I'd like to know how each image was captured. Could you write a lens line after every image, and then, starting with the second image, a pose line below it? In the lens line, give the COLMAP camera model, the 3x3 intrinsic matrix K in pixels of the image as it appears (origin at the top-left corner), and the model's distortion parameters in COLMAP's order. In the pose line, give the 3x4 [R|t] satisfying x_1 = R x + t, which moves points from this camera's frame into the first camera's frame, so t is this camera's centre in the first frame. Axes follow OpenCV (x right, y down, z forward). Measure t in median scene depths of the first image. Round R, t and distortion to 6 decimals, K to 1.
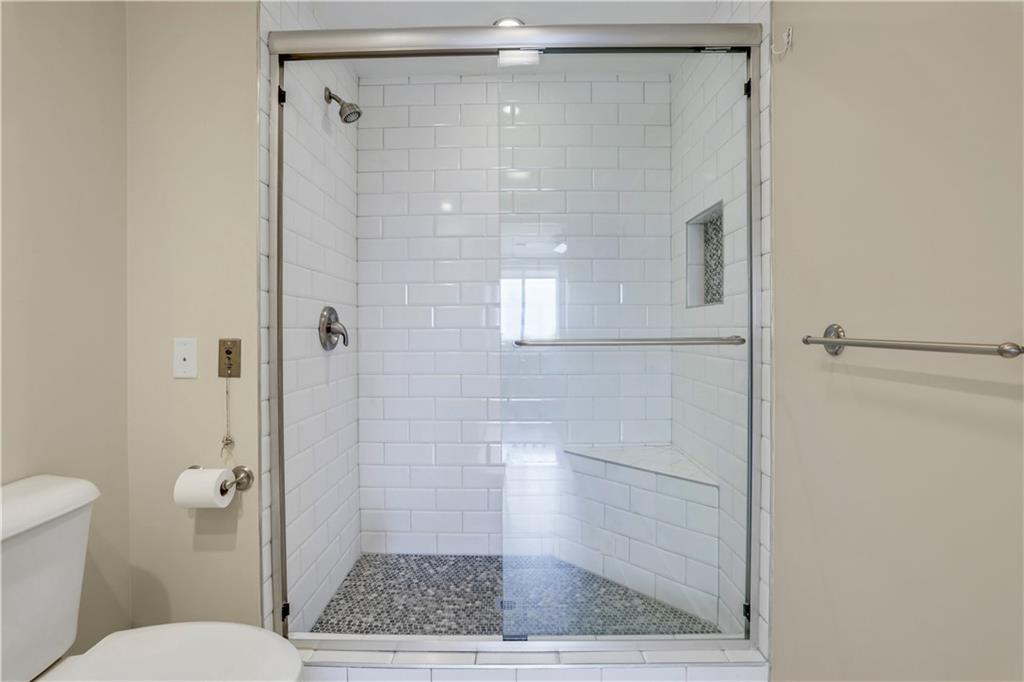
lens RADIAL K [[480.4, 0, 510.9], [0, 480.4, 330.5], [0, 0, 1]] dist [-0.055846, 0.021209]
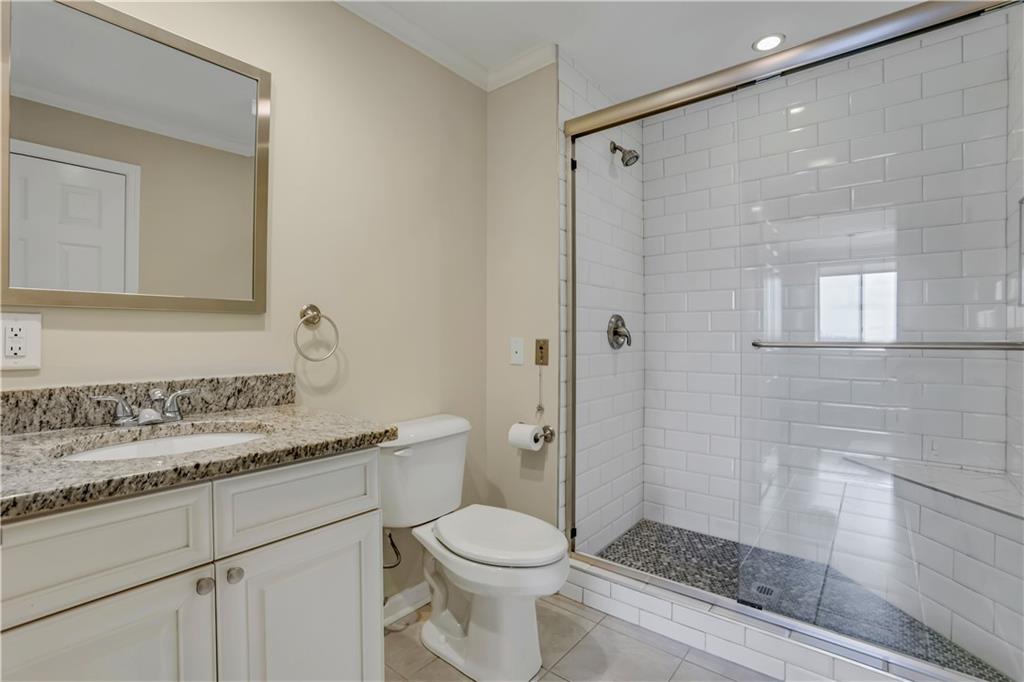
lens RADIAL K [[474.1, 0, 508.1], [0, 474.1, 340.8], [0, 0, 1]] dist [-0.090439, 0.032301]
pose [[0.785058, 0.010693, -0.619330, 0.216994], [-0.000870, 0.999869, 0.016160, -0.000718], [0.619422, -0.012148, 0.784965, -0.207520]]
